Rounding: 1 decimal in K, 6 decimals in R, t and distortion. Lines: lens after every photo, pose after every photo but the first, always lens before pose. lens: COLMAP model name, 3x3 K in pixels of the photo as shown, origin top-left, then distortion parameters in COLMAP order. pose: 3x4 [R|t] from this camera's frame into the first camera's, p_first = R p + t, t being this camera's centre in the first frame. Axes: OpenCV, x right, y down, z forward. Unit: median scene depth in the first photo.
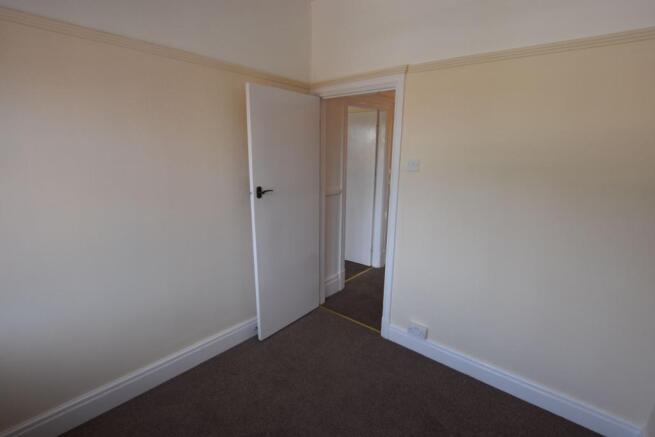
lens RADIAL K [[316.0, 0, 327.5], [0, 316.0, 218.5], [0, 0, 1]] dist [-0.001032, -0.000177]
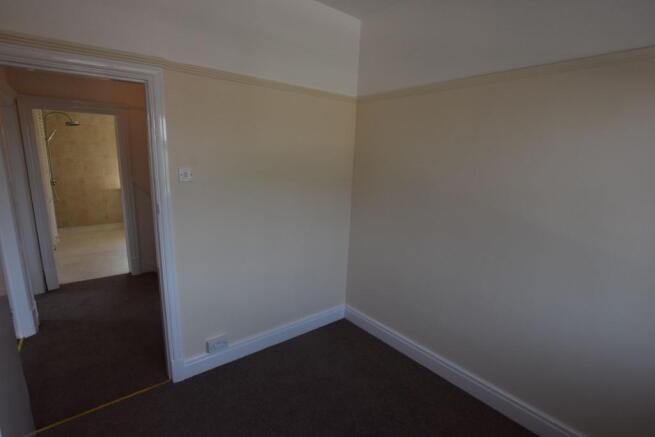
lens RADIAL K [[316.0, 0, 327.5], [0, 316.0, 218.5], [0, 0, 1]] dist [-0.001032, -0.000177]
pose [[0.189129, -0.189227, 0.963547, -0.514925], [0.192317, 0.969391, 0.152626, -0.100967], [-0.962935, 0.156440, 0.219732, 0.409344]]
